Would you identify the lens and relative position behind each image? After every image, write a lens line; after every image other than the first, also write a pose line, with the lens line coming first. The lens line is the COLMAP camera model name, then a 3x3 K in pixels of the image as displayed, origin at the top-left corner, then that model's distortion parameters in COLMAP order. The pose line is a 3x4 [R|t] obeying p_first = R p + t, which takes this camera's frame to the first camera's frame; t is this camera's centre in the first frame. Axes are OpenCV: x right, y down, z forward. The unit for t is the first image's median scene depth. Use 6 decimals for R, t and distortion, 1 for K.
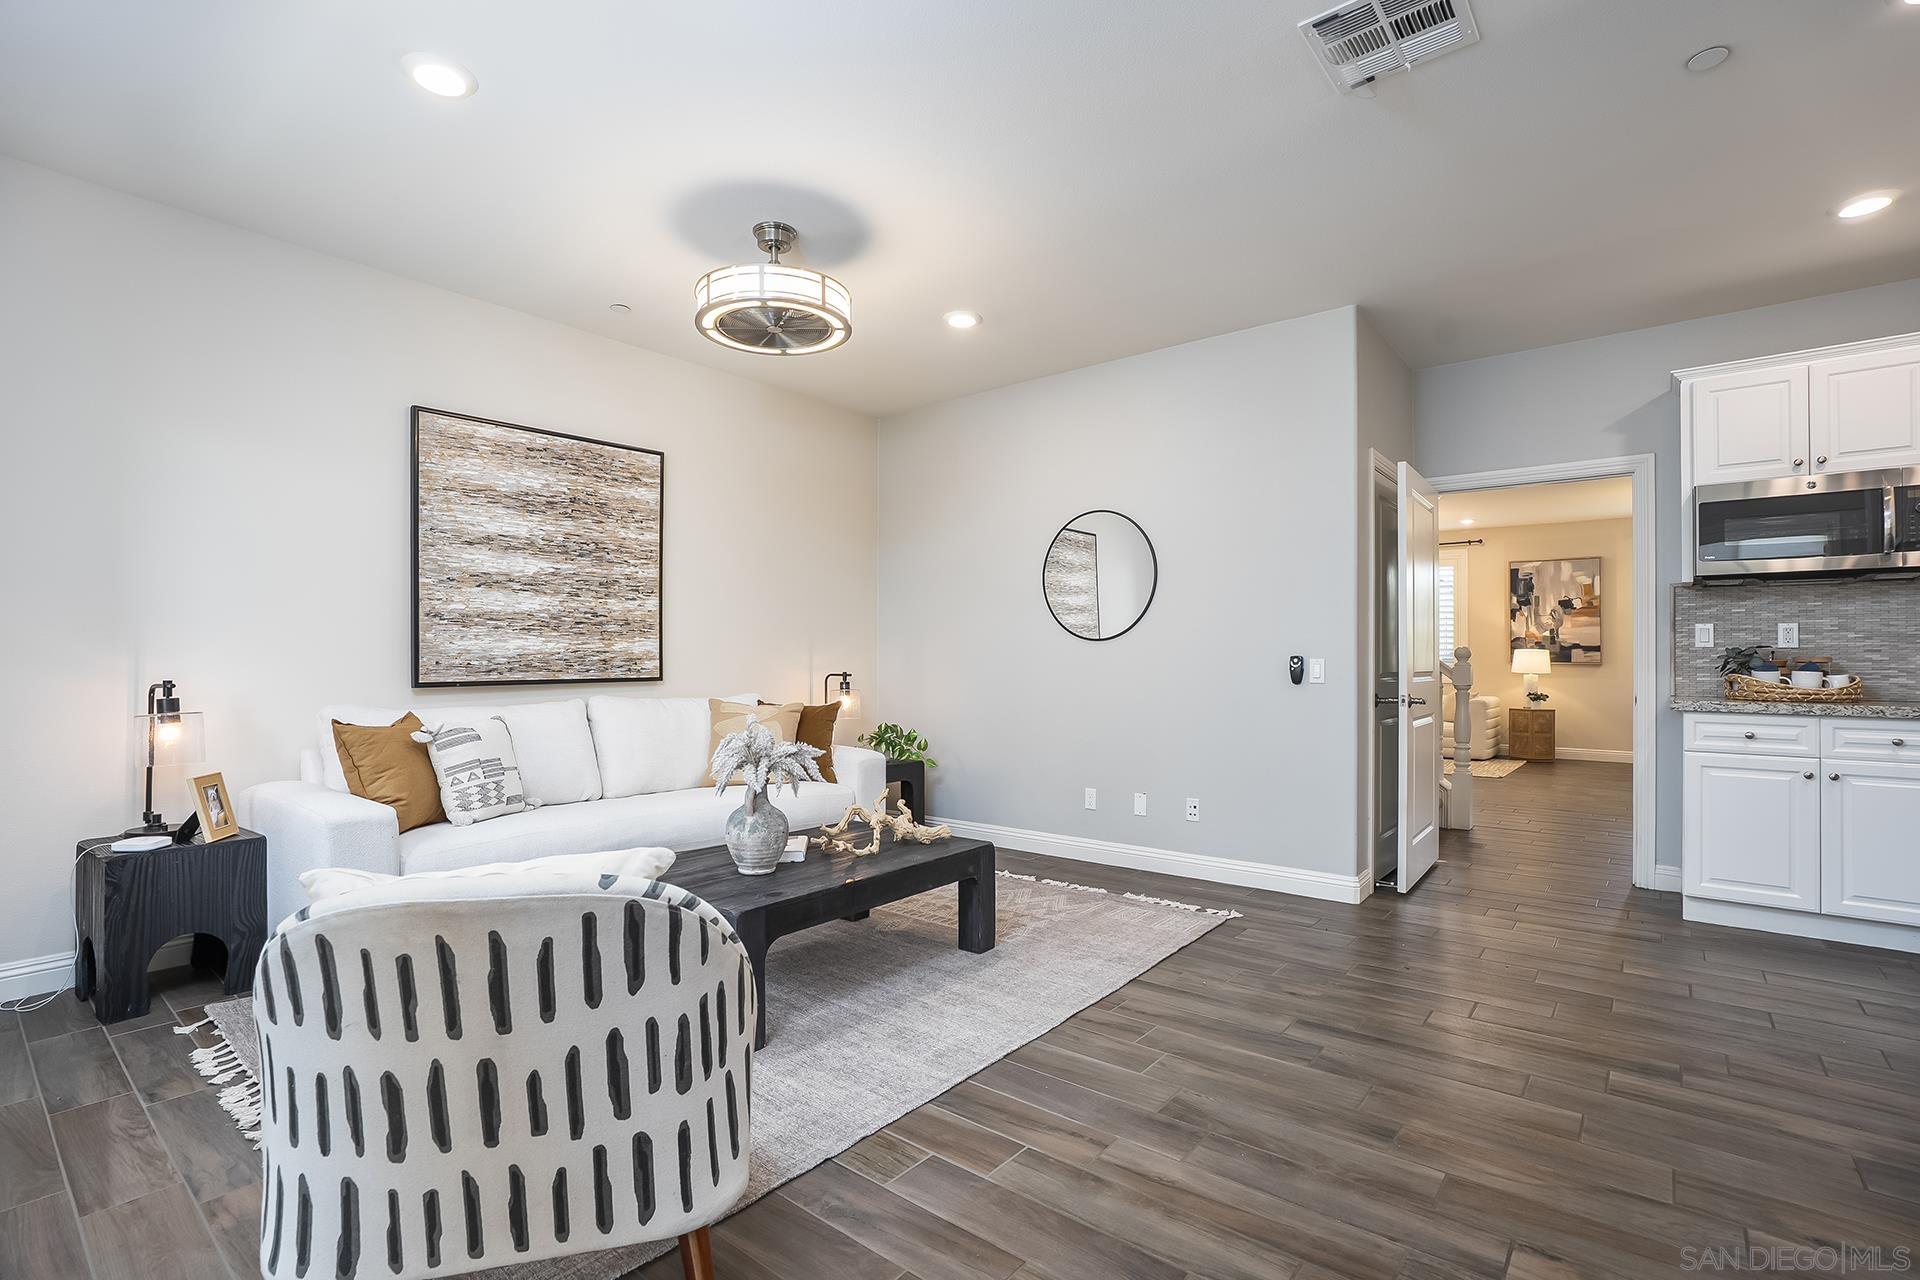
lens RADIAL K [[876.6, 0, 955.5], [0, 876.6, 661.4], [0, 0, 1]] dist [-0.040105, 0.016079]
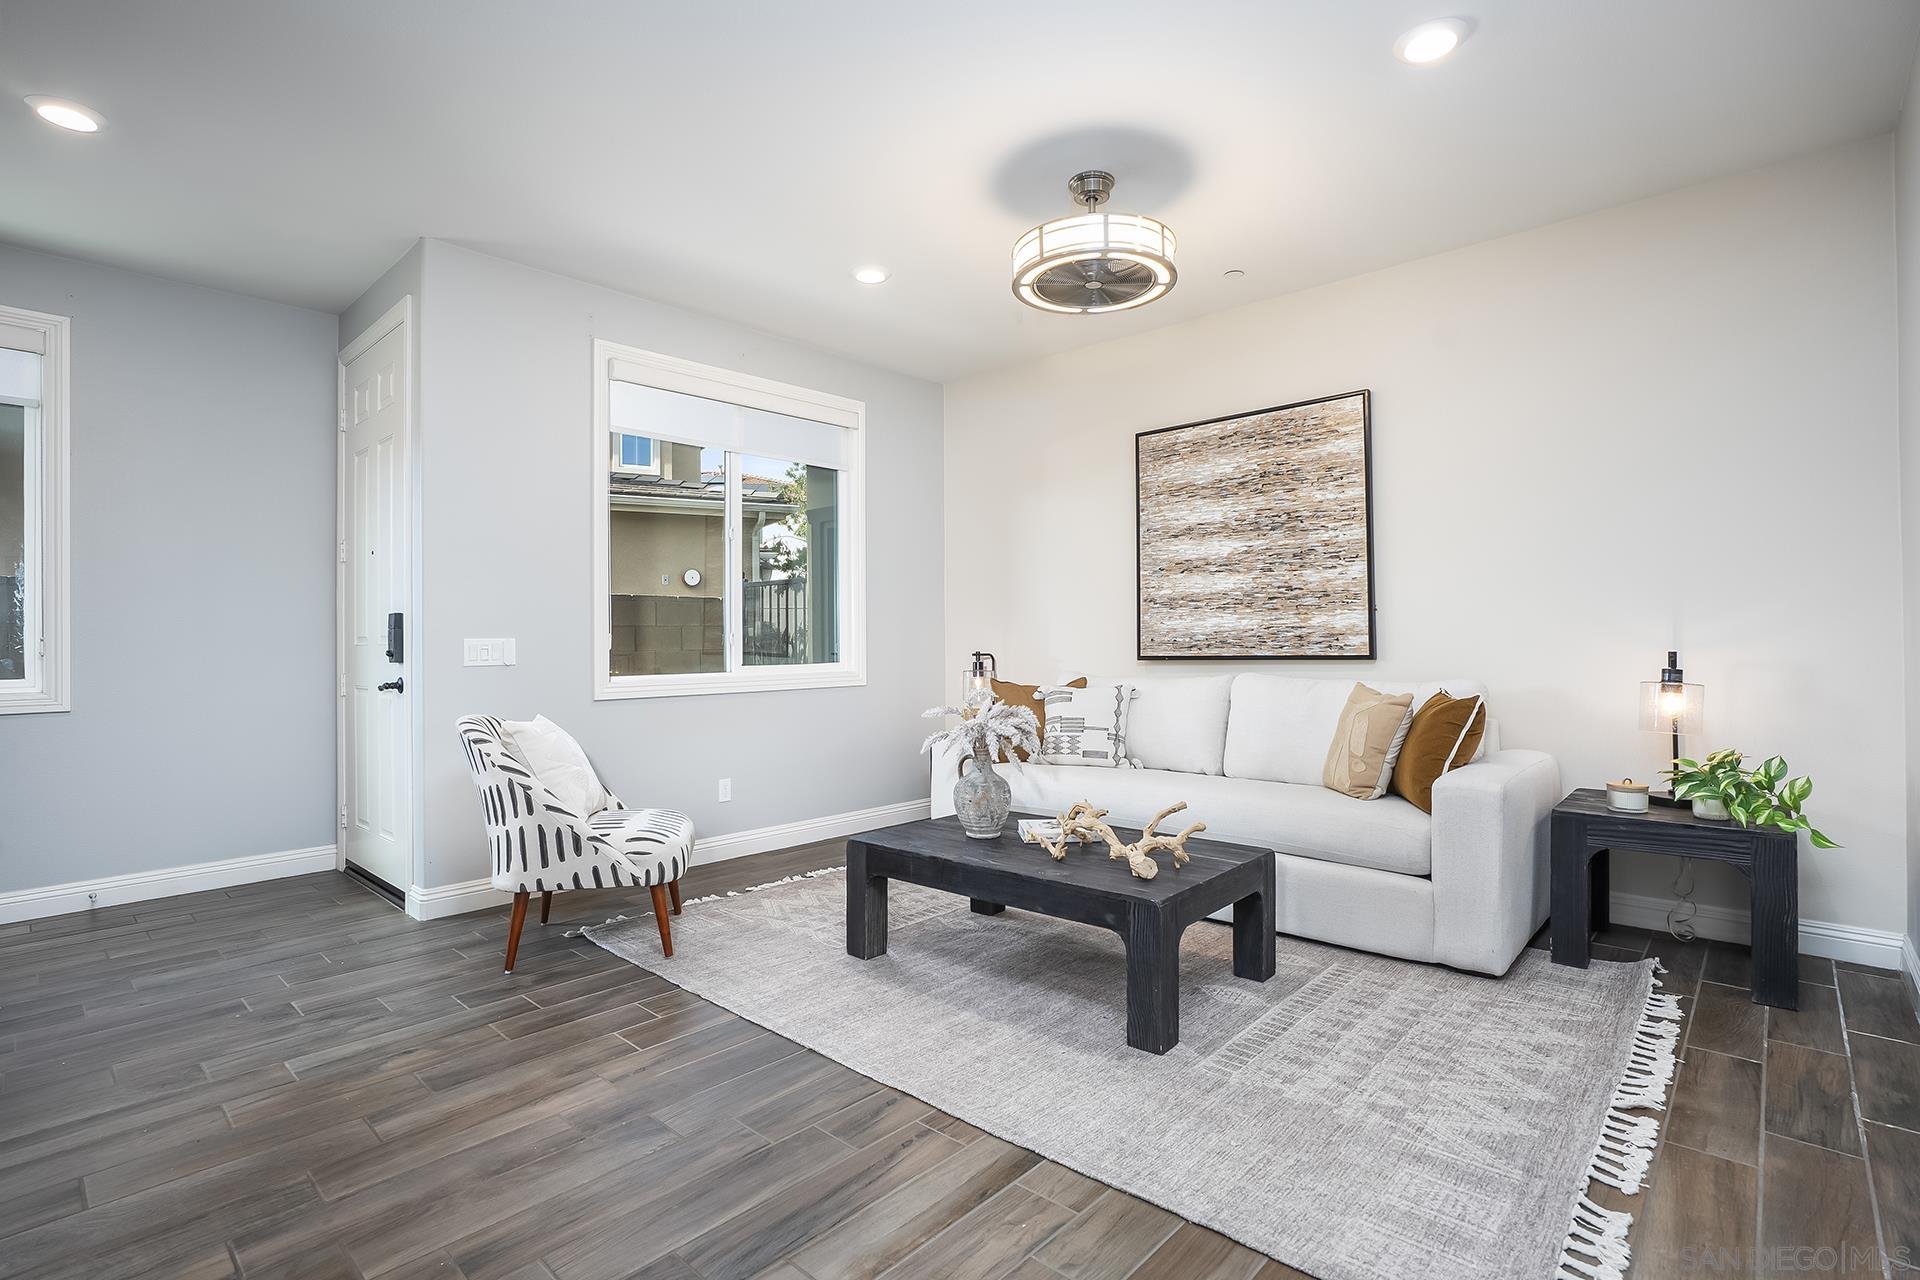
lens RADIAL K [[911.5, 0, 960.0], [0, 911.5, 640.0], [0, 0, 1]] dist [-0.024164, 0.000340]
pose [[-0.045388, 0.001051, -0.998969, 0.633843], [0.010266, 0.999947, 0.000585, -0.001520], [0.998917, -0.010229, -0.045396, 0.728611]]
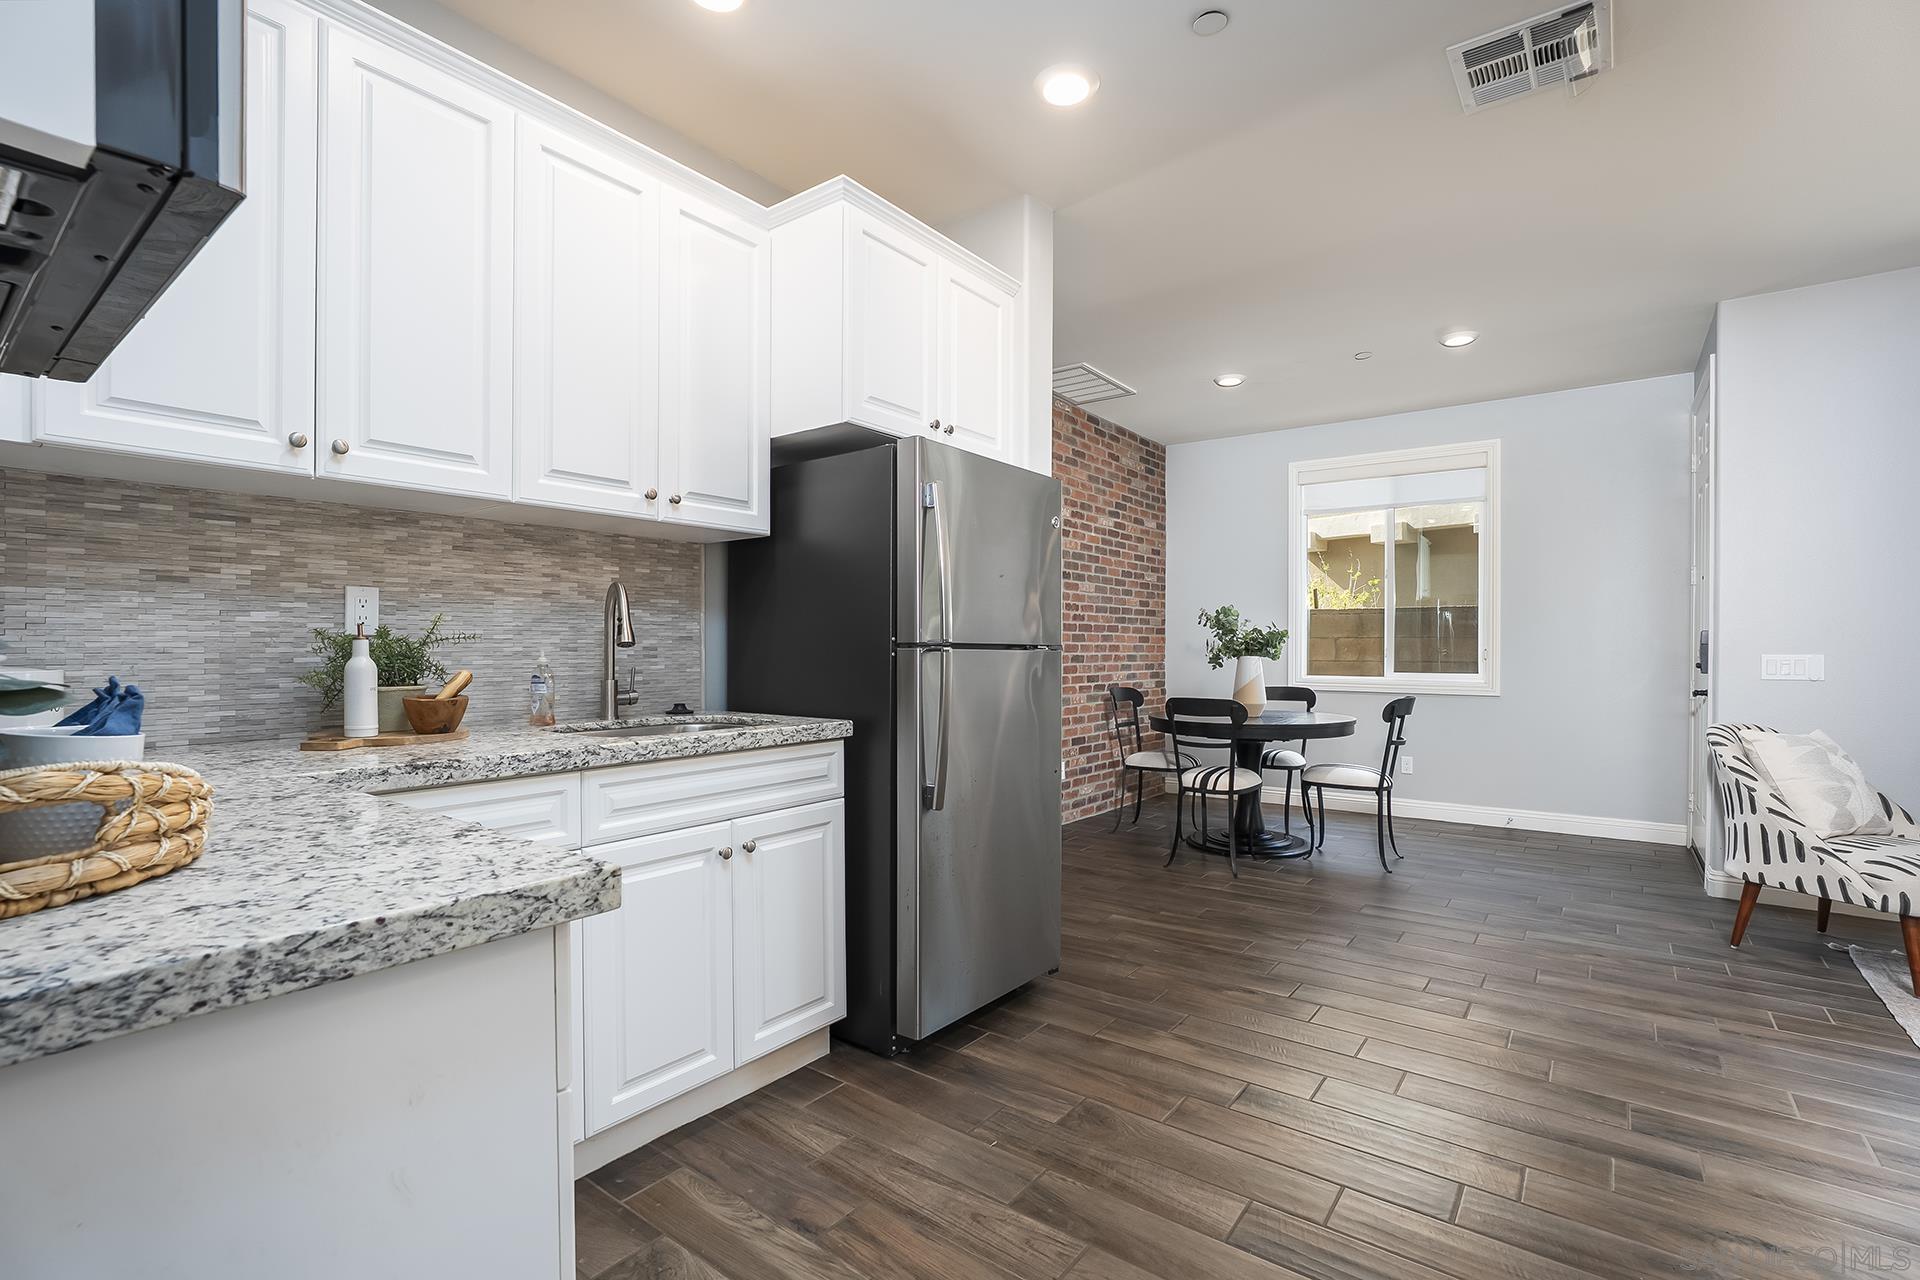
lens RADIAL K [[876.6, 0, 955.5], [0, 876.6, 661.4], [0, 0, 1]] dist [-0.040105, 0.016079]
pose [[-0.998865, -0.005165, -0.047348, 0.685738], [-0.005974, 0.999839, 0.016948, -0.011606], [0.047253, 0.017212, -0.998735, 1.091220]]
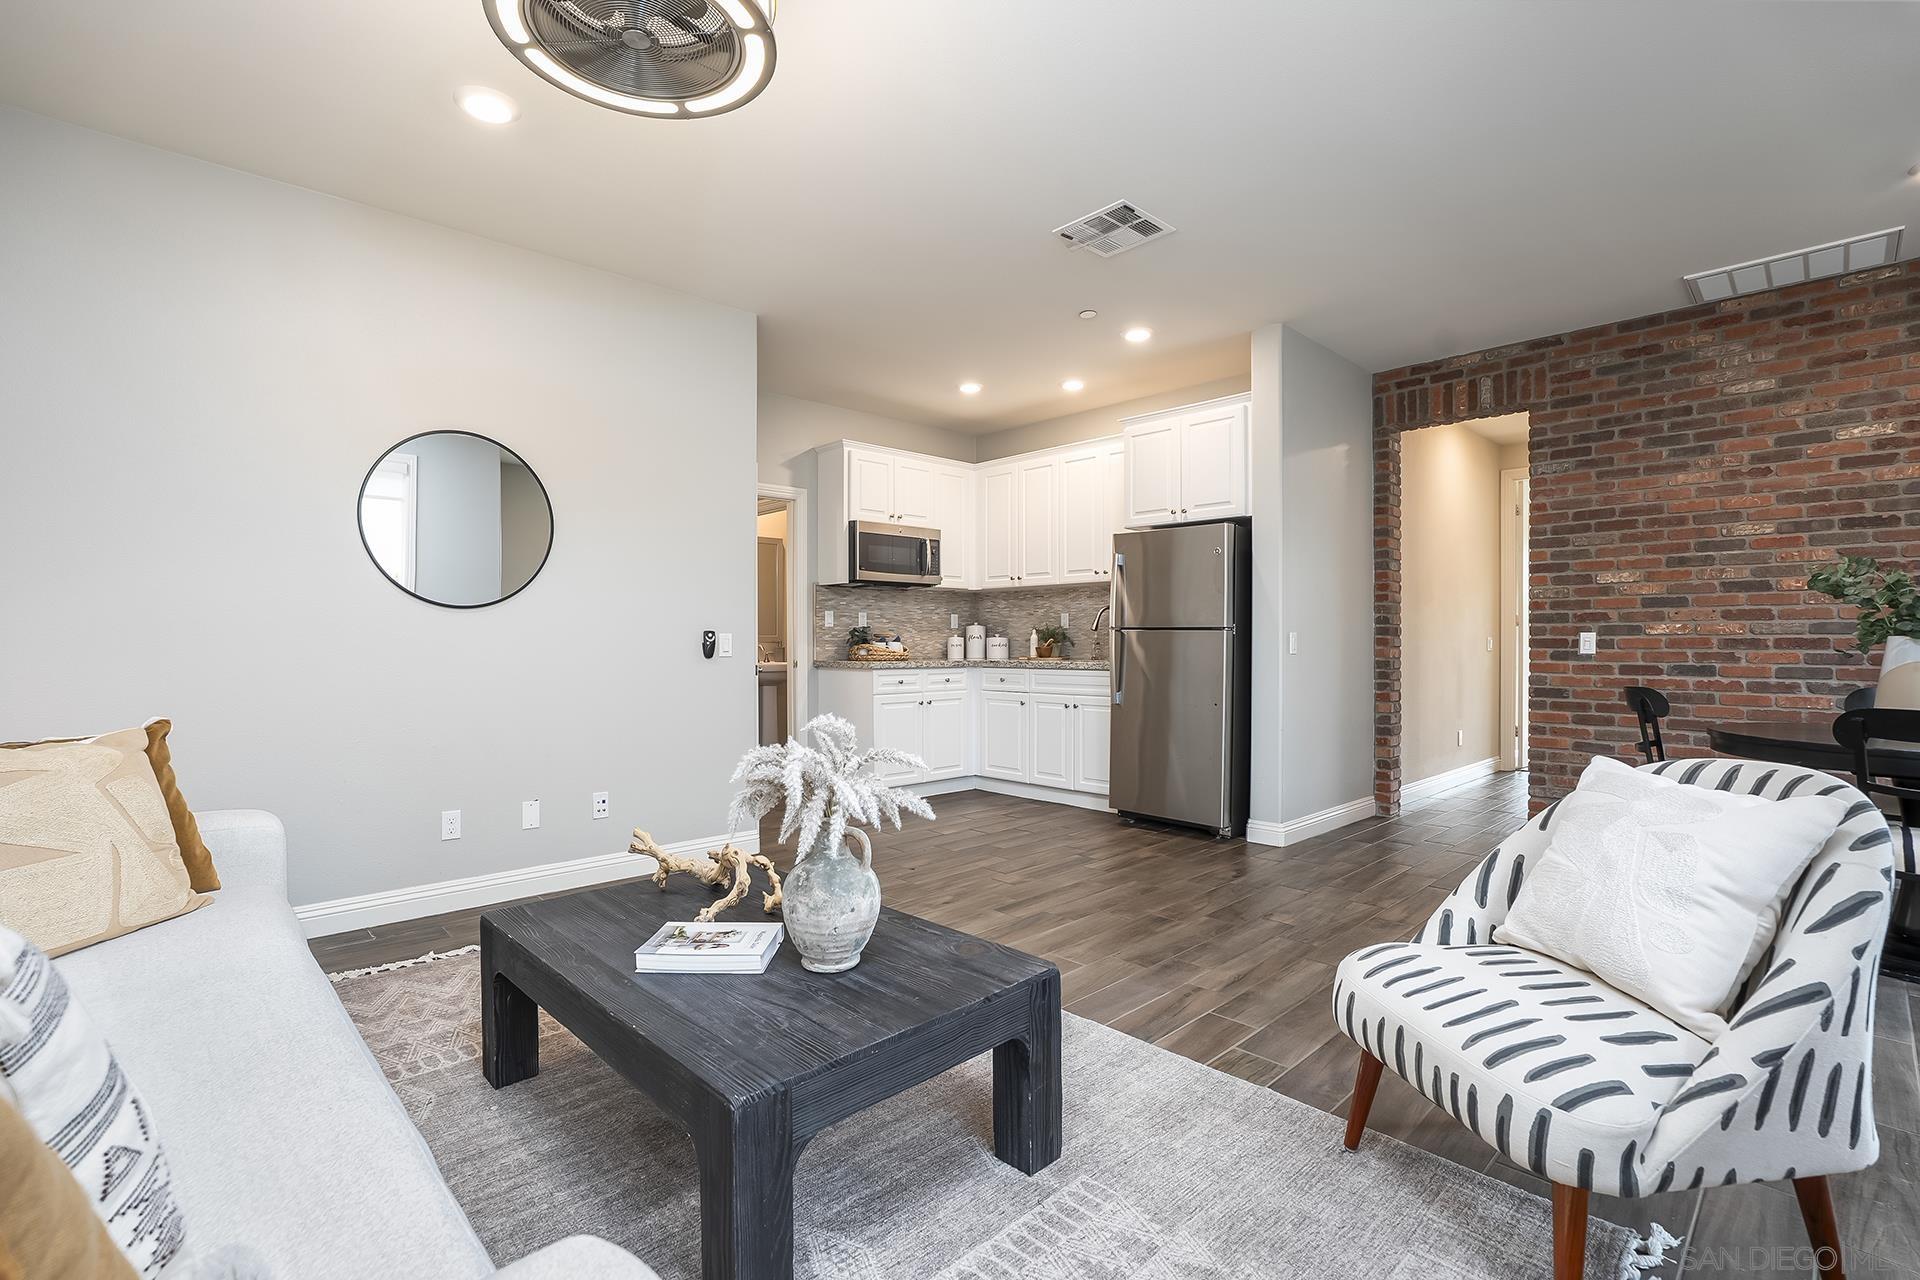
lens RADIAL K [[870.8, 0, 955.2], [0, 870.8, 645.7], [0, 0, 1]] dist [-0.043362, 0.016641]
pose [[0.113952, -0.010577, 0.993430, -0.598459], [-0.002833, 0.999936, 0.010971, -0.000717], [-0.993482, -0.004065, 0.113915, 0.598325]]
